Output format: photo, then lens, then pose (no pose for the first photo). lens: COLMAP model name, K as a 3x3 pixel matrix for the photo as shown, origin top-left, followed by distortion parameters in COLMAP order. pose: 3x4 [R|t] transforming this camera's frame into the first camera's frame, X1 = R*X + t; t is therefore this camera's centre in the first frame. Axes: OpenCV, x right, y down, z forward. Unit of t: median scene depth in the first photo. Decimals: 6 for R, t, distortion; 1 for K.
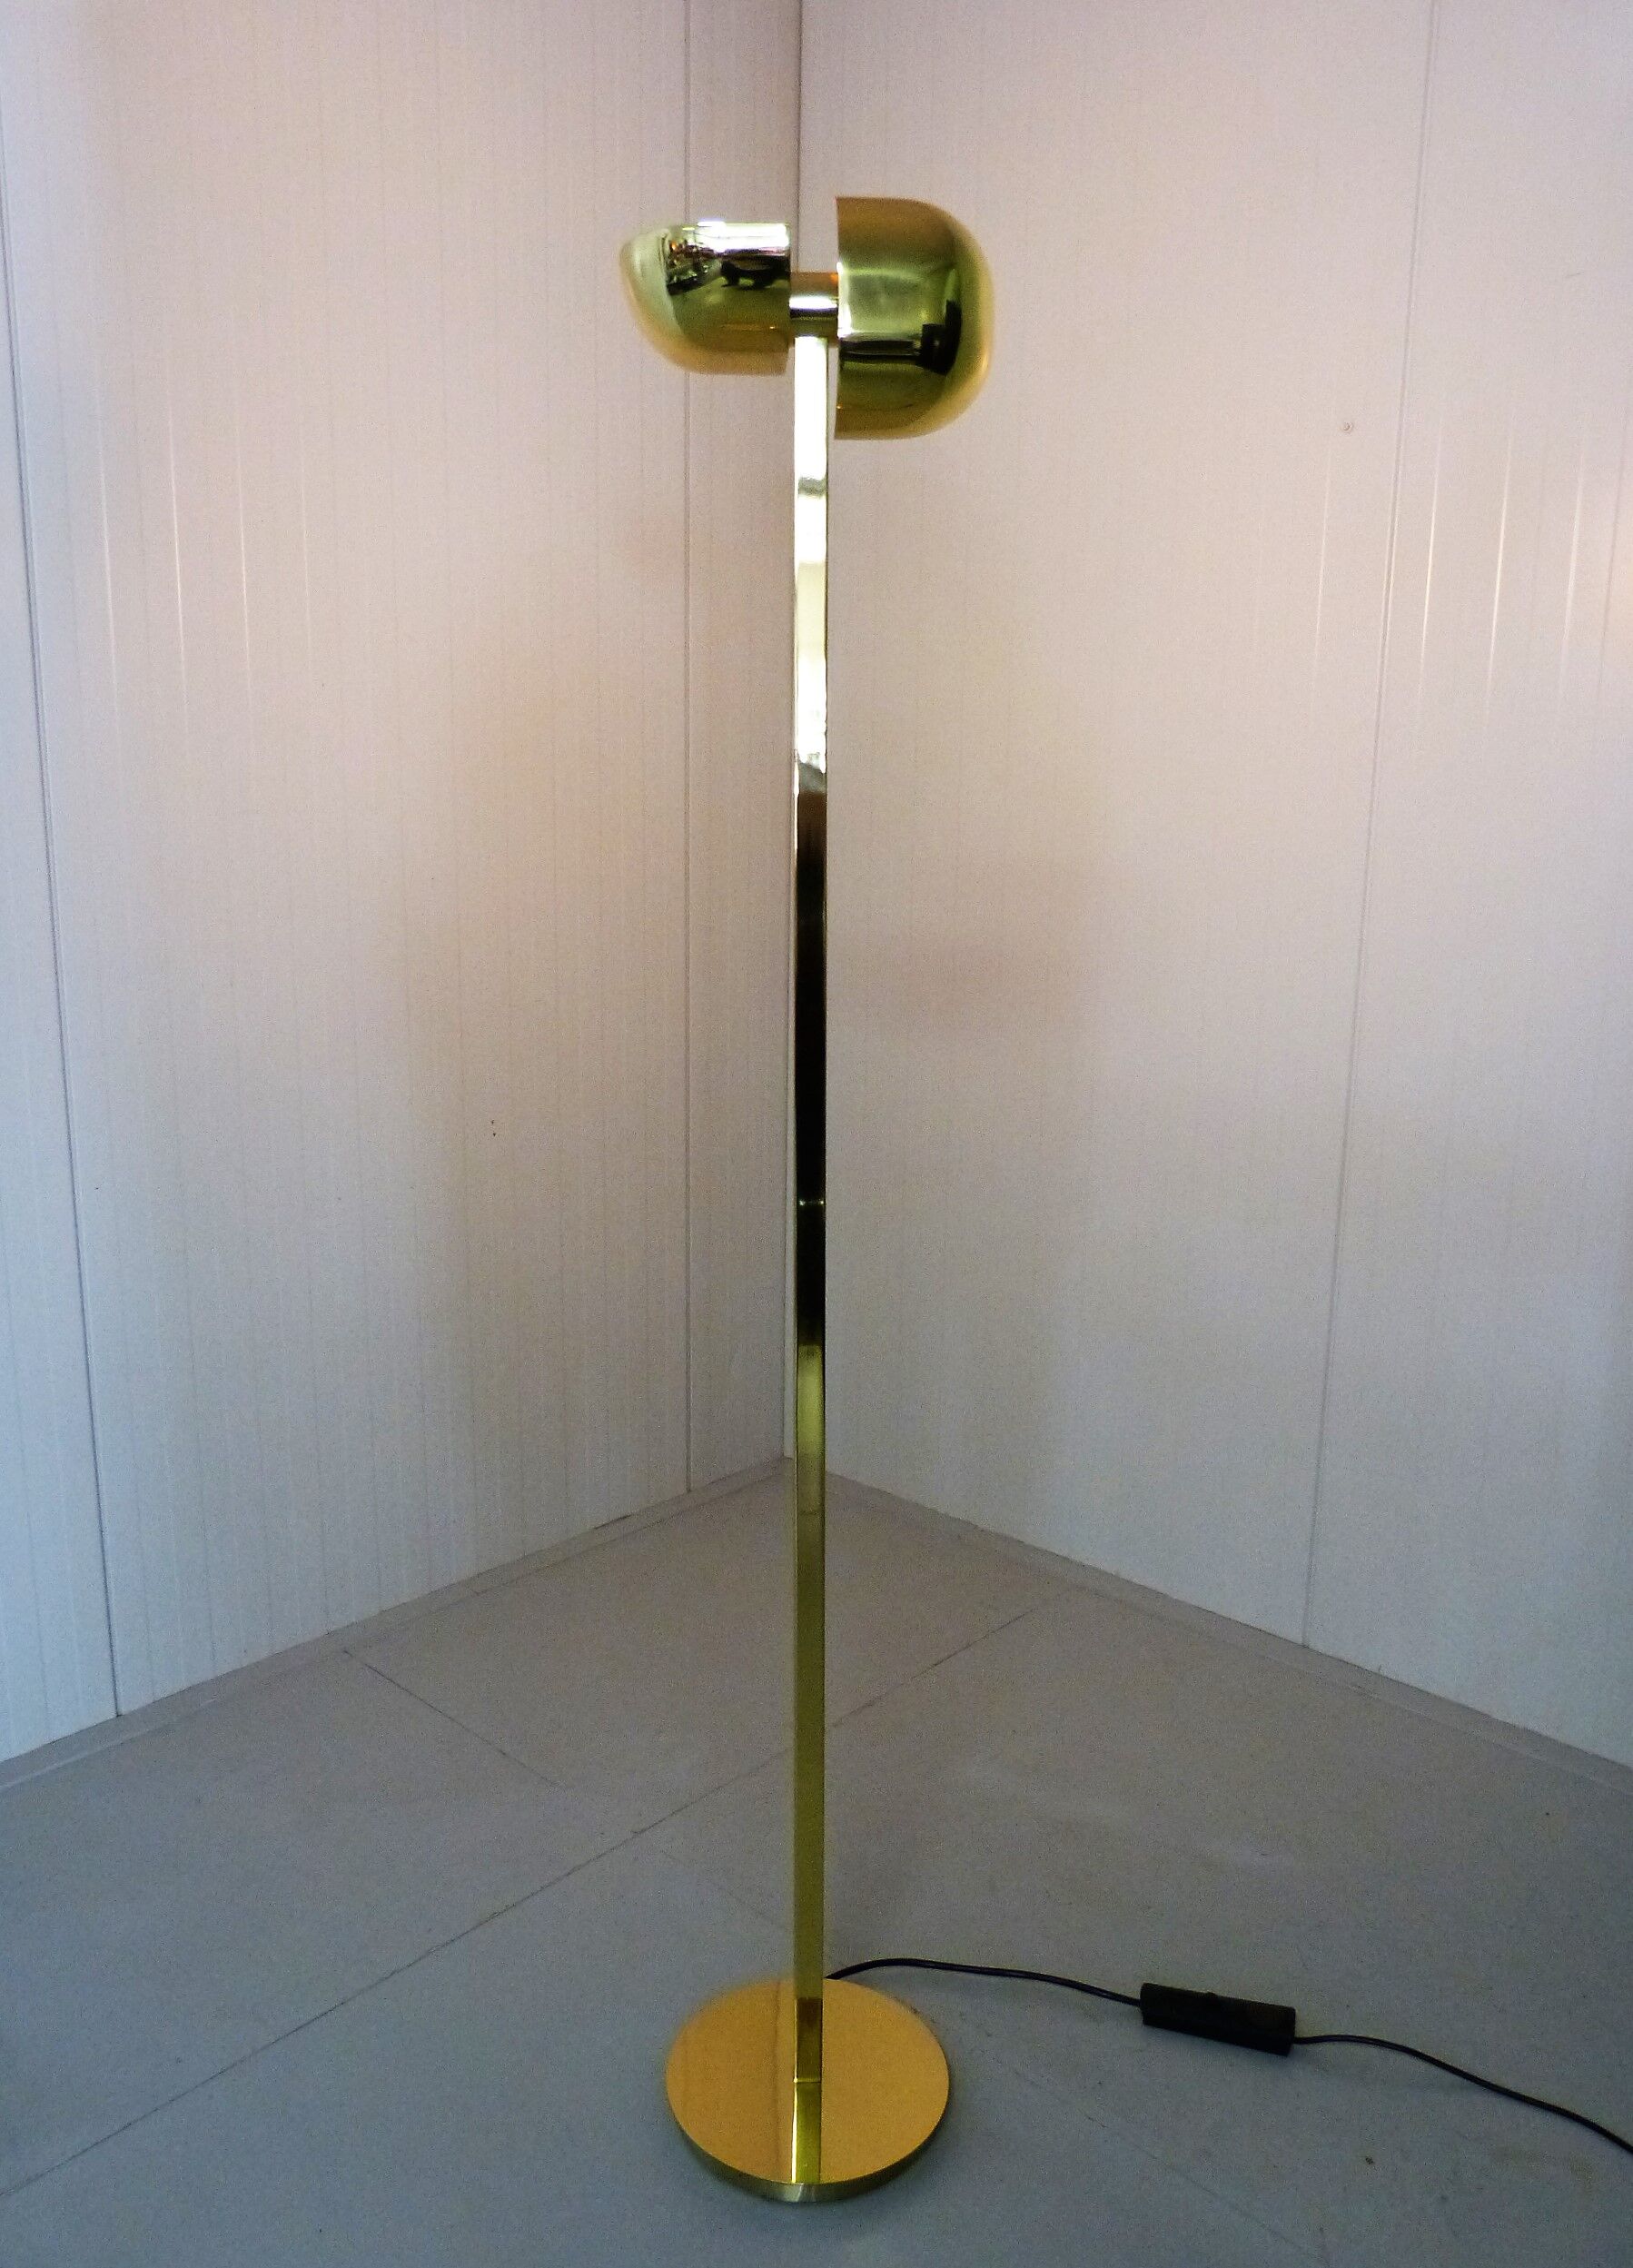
lens RADIAL K [[1732.2, 0, 795.0], [0, 1732.2, 1130.2], [0, 0, 1]] dist [-0.011542, 0.003696]
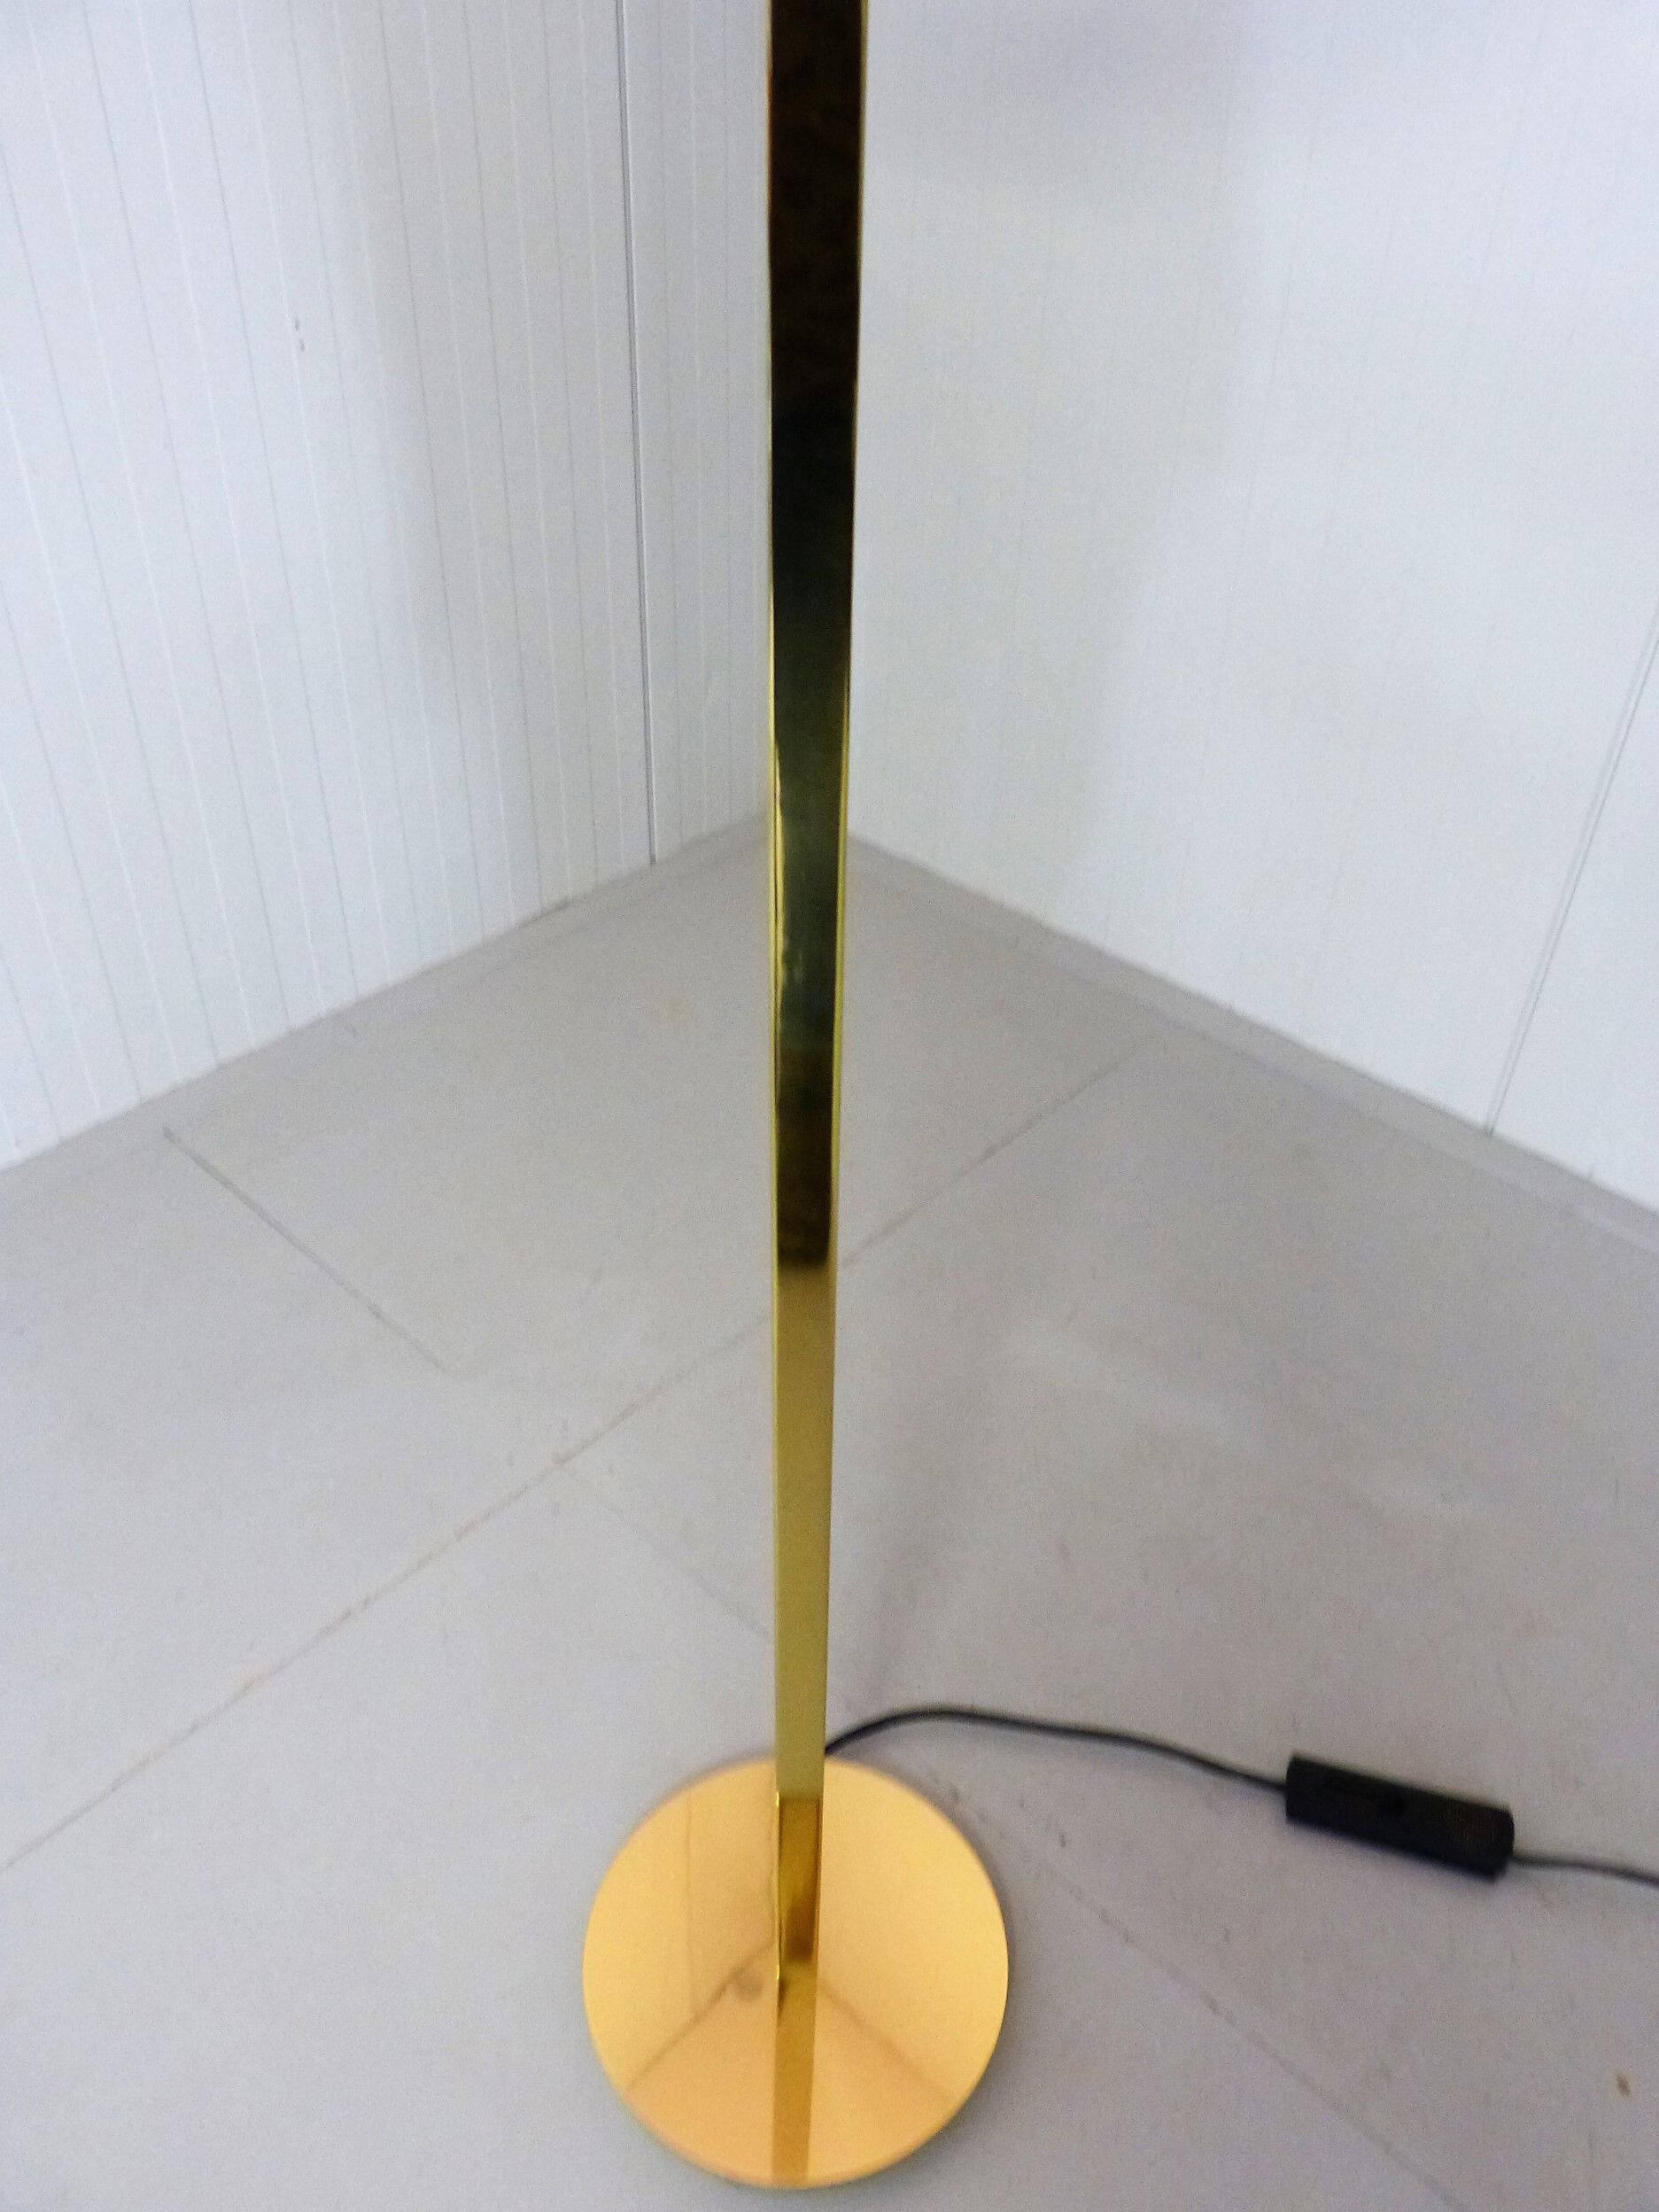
lens RADIAL K [[1689.1, 0, 829.5], [0, 1689.1, 1106.0], [0, 0, 1]] dist [-0.004835, -0.007696]
pose [[0.999828, 0.009372, 0.016014, 0.006705], [-0.015475, 0.897364, 0.441019, -0.030168], [-0.010237, -0.441191, 0.897355, 0.520195]]
